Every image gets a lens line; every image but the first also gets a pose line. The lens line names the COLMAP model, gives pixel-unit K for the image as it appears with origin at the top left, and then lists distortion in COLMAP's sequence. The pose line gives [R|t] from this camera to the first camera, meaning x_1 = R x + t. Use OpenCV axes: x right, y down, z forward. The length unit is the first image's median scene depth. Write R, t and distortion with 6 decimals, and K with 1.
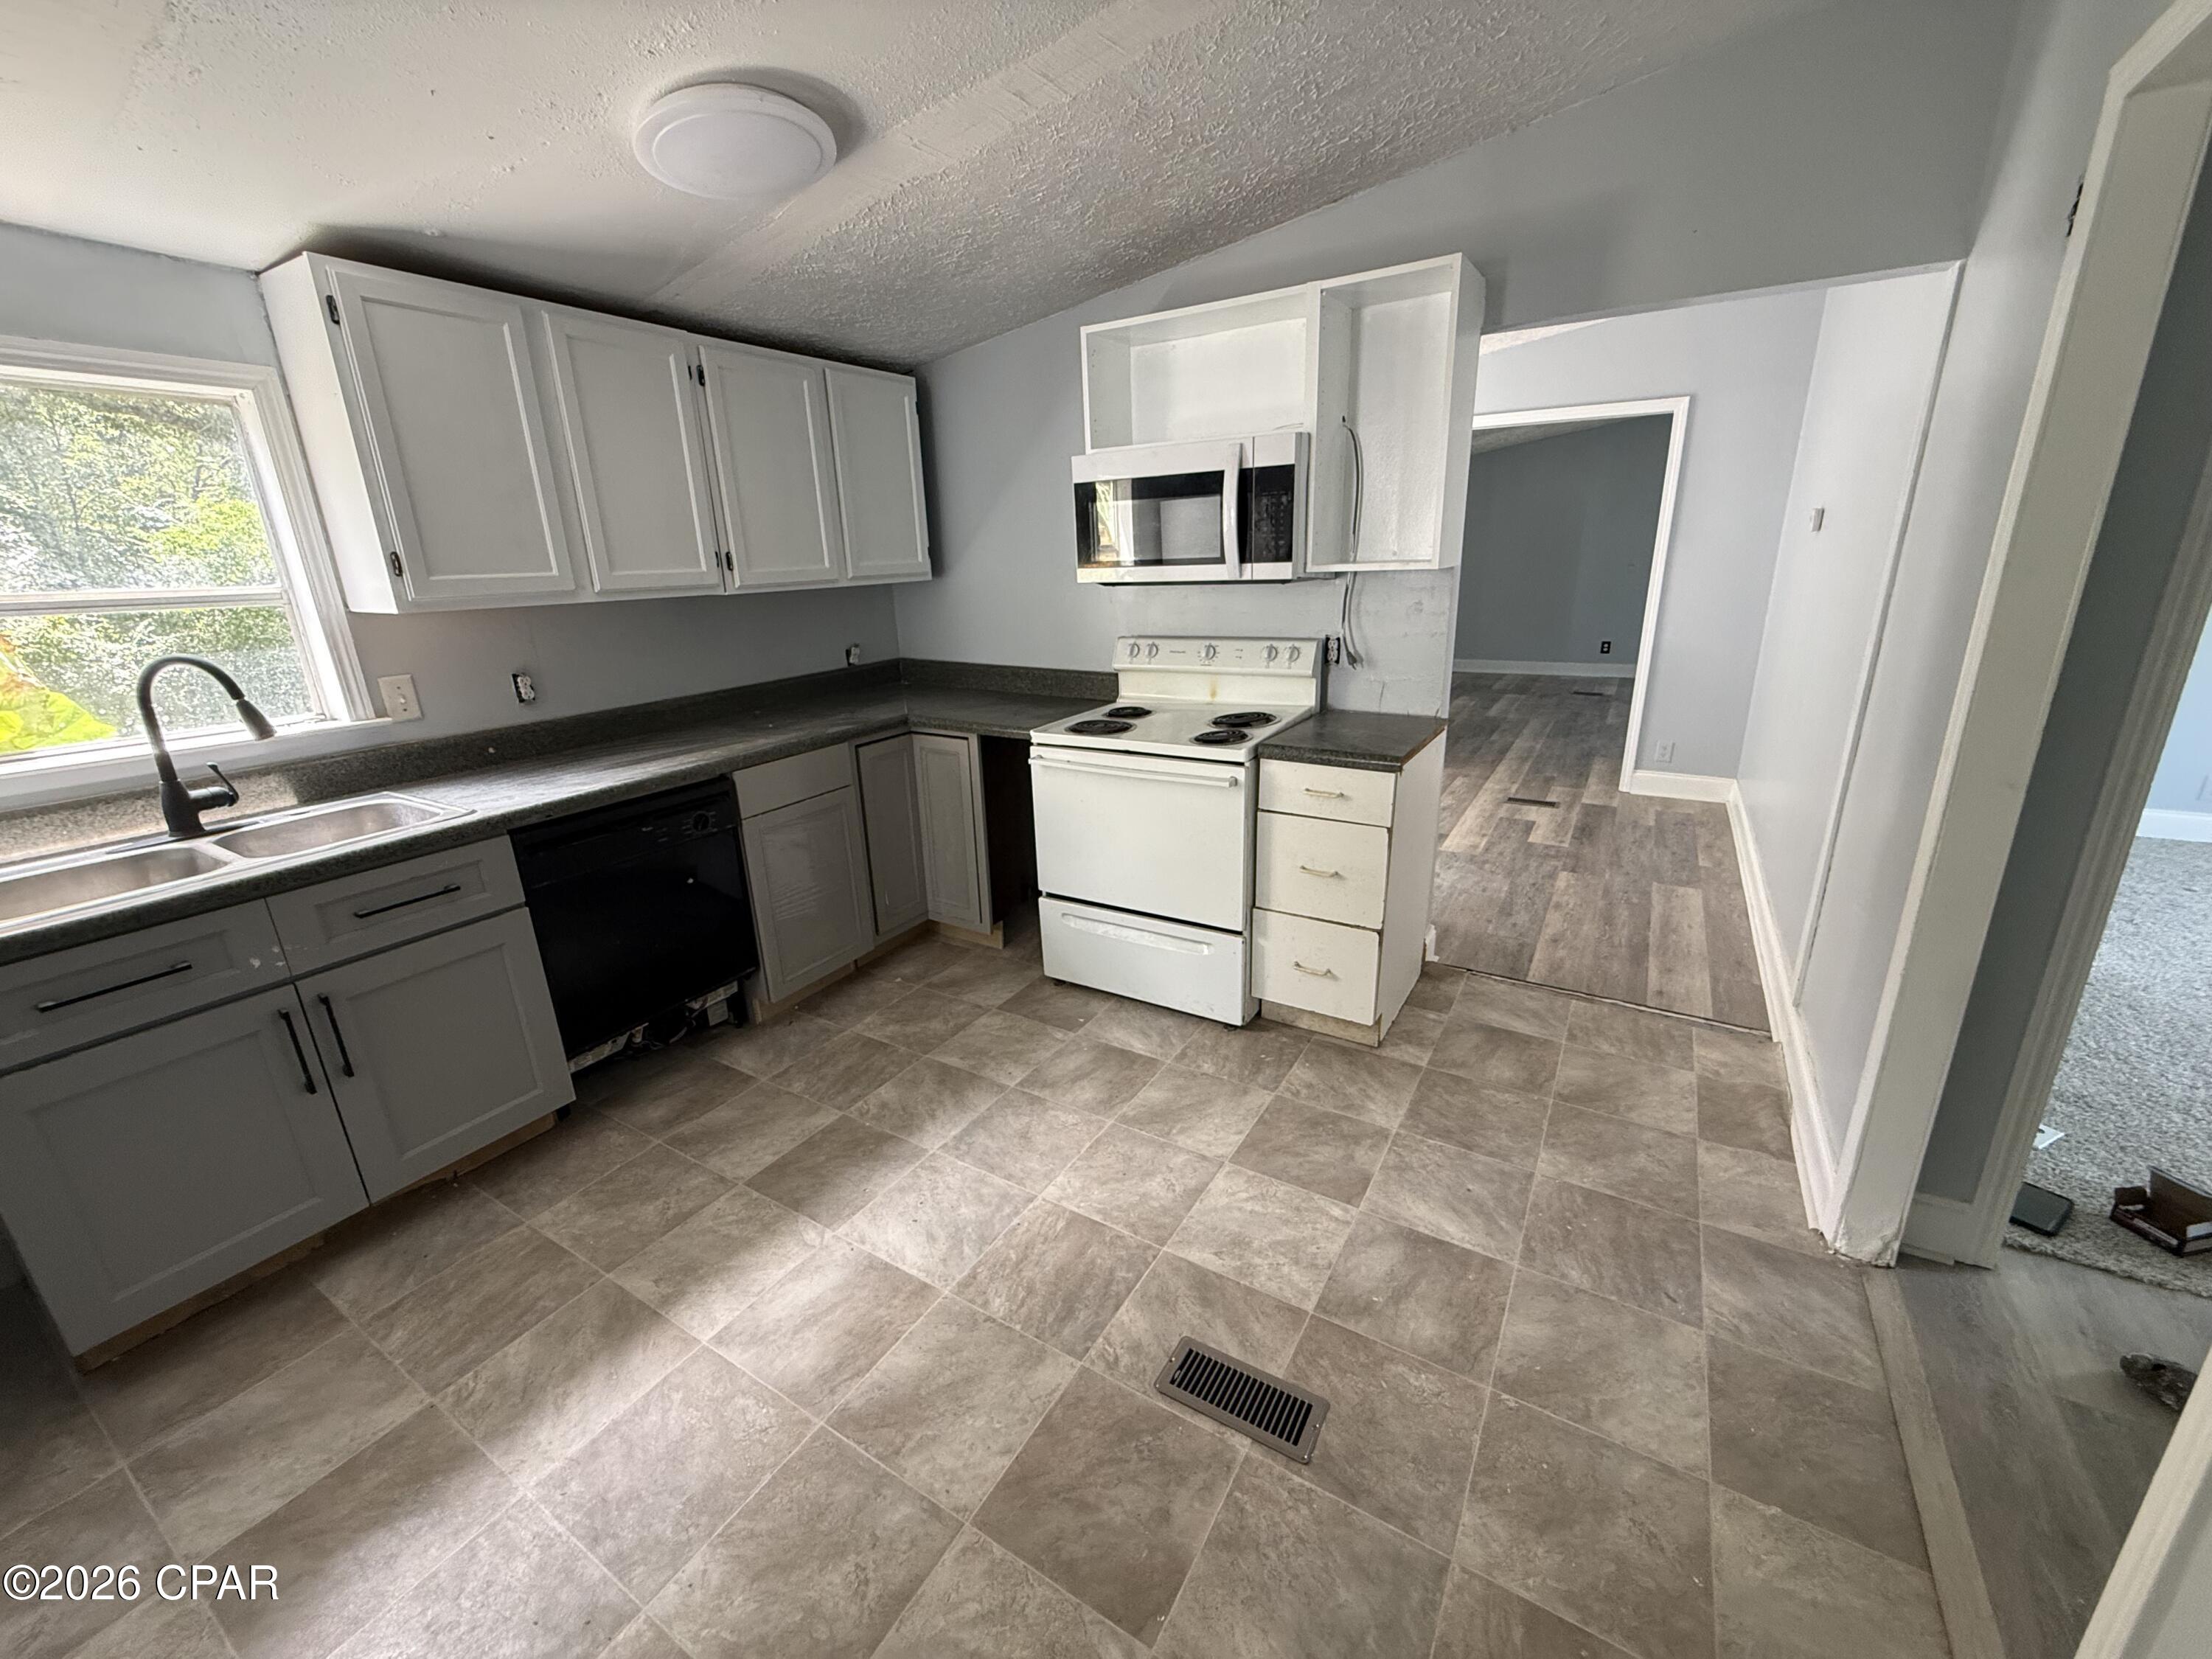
lens RADIAL K [[880.9, 0, 1095.8], [0, 880.9, 830.5], [0, 0, 1]] dist [-0.001176, 0.000025]
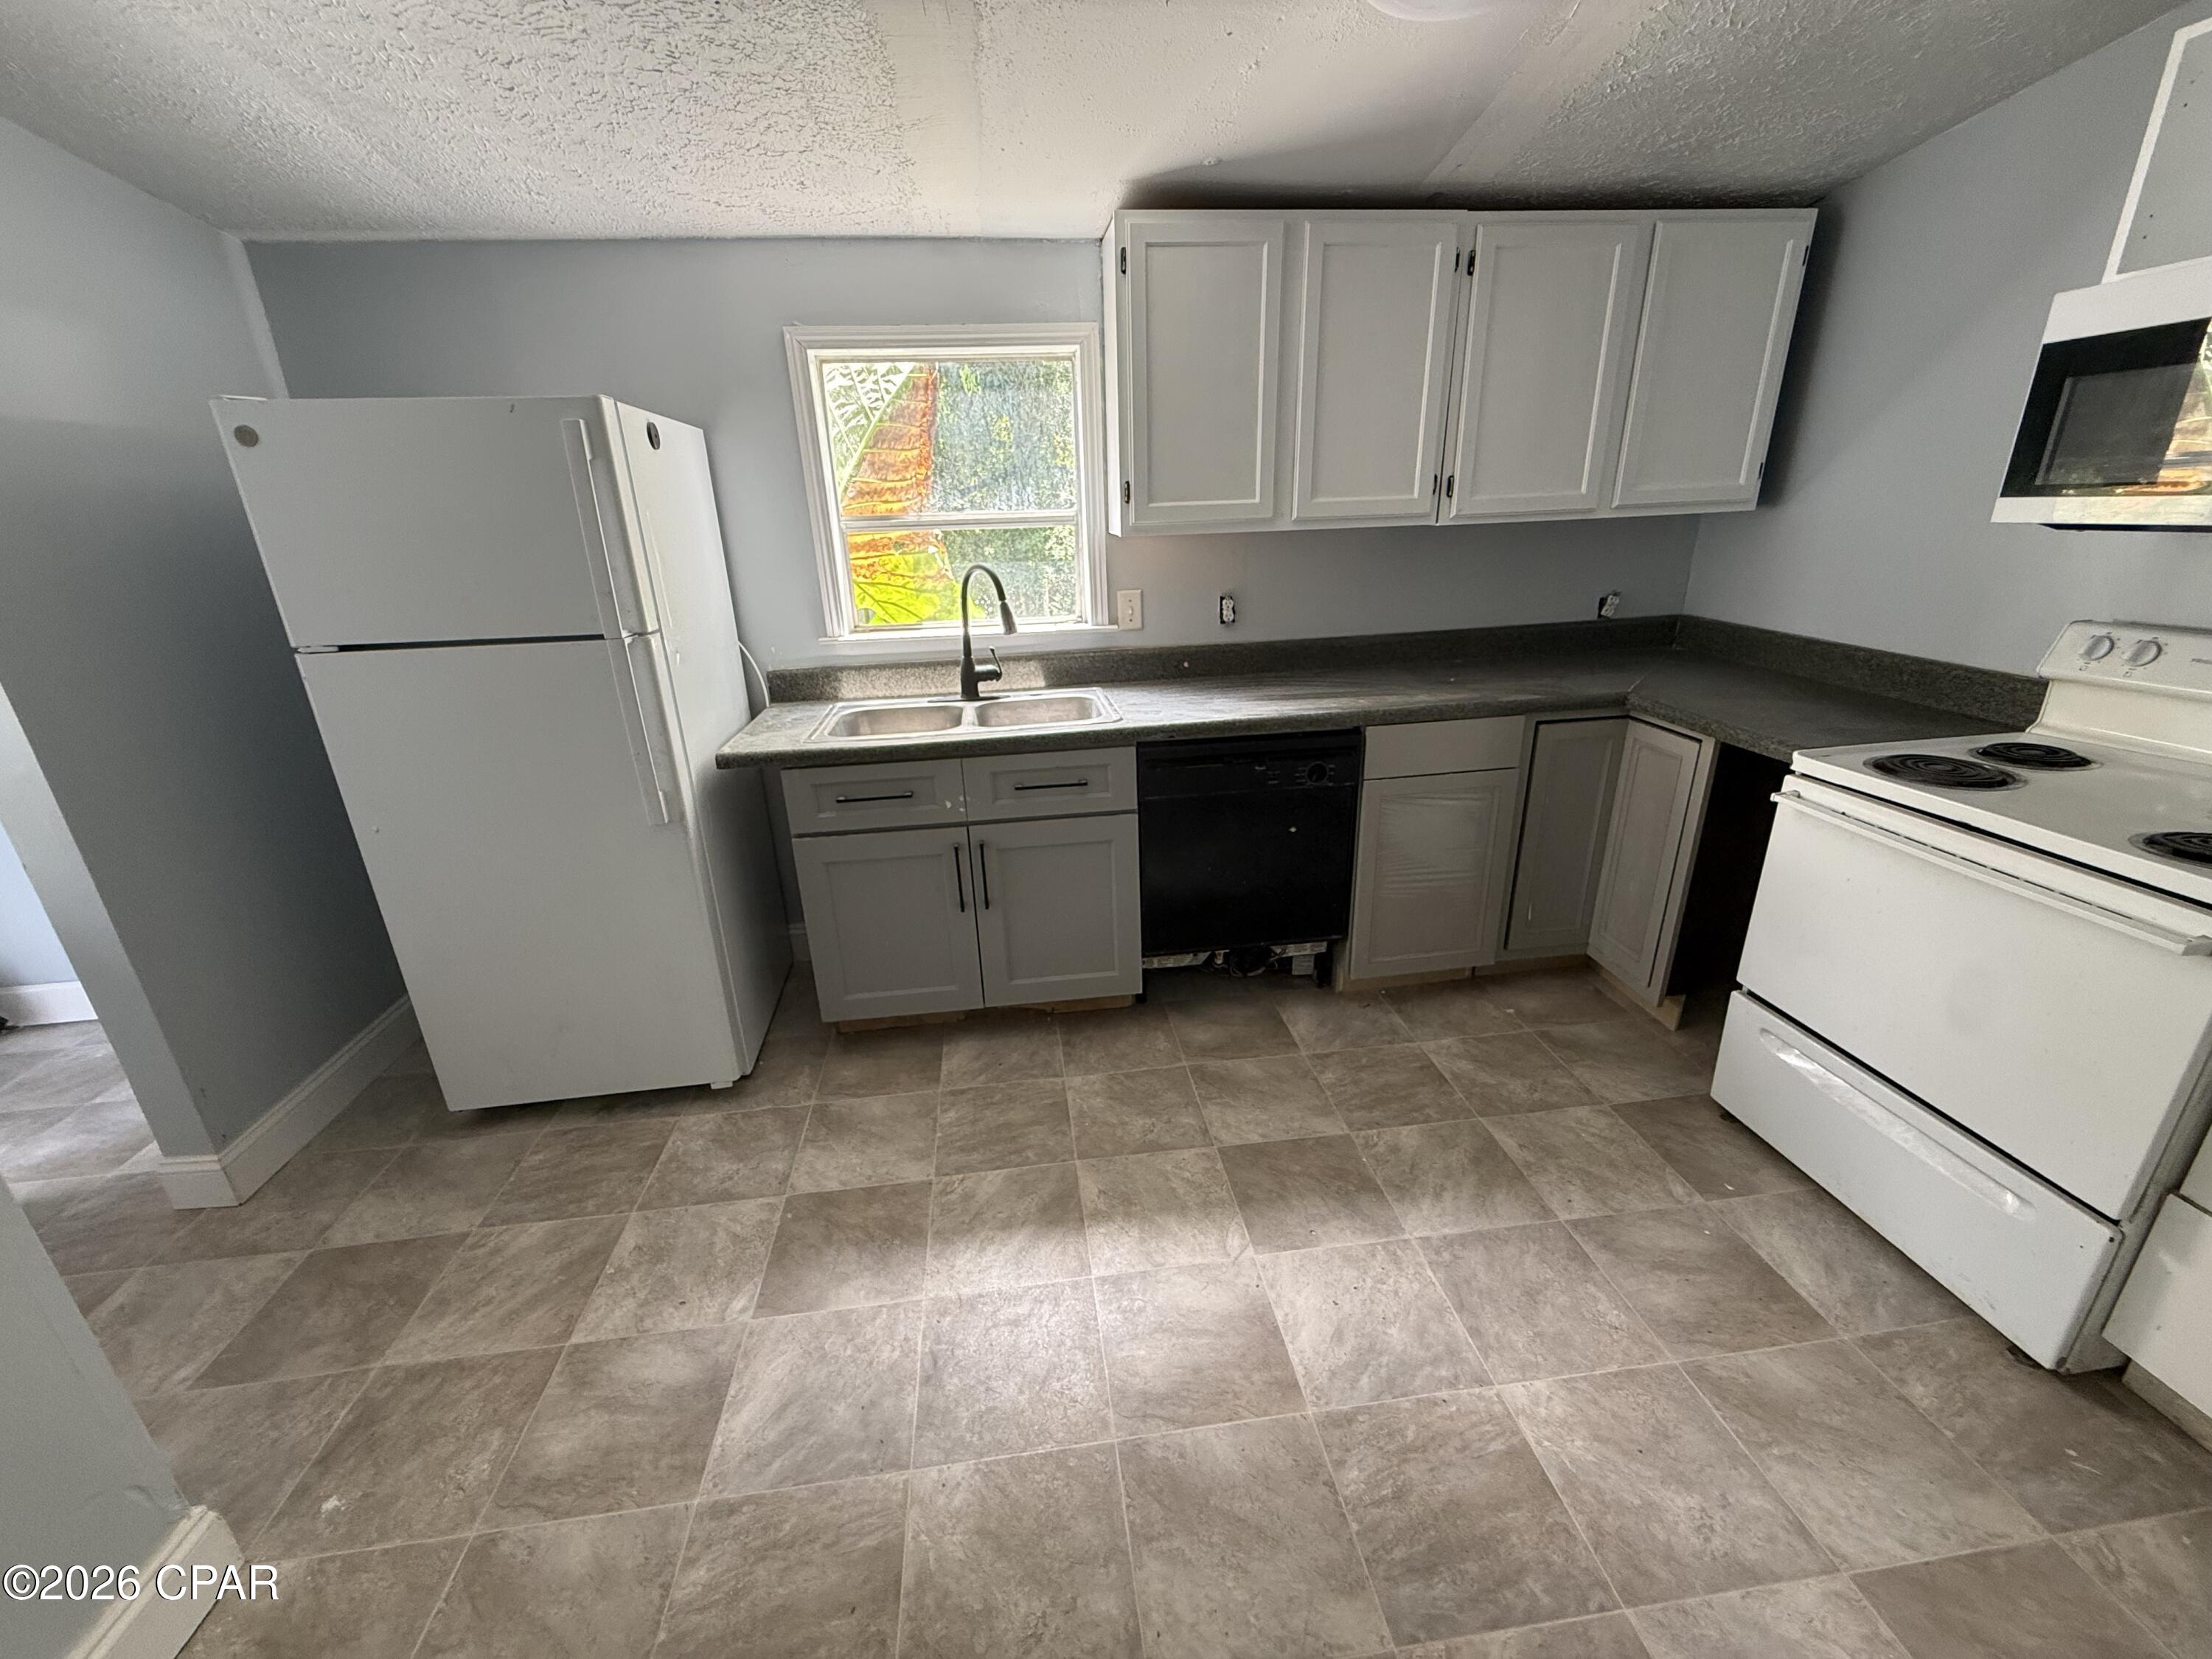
lens RADIAL K [[880.9, 0, 1095.8], [0, 880.9, 830.5], [0, 0, 1]] dist [-0.001176, 0.000025]
pose [[0.624993, 0.281164, -0.728238, 0.106518], [-0.220235, 0.958497, 0.181052, -0.068917], [0.748920, 0.047227, 0.660976, 0.204084]]
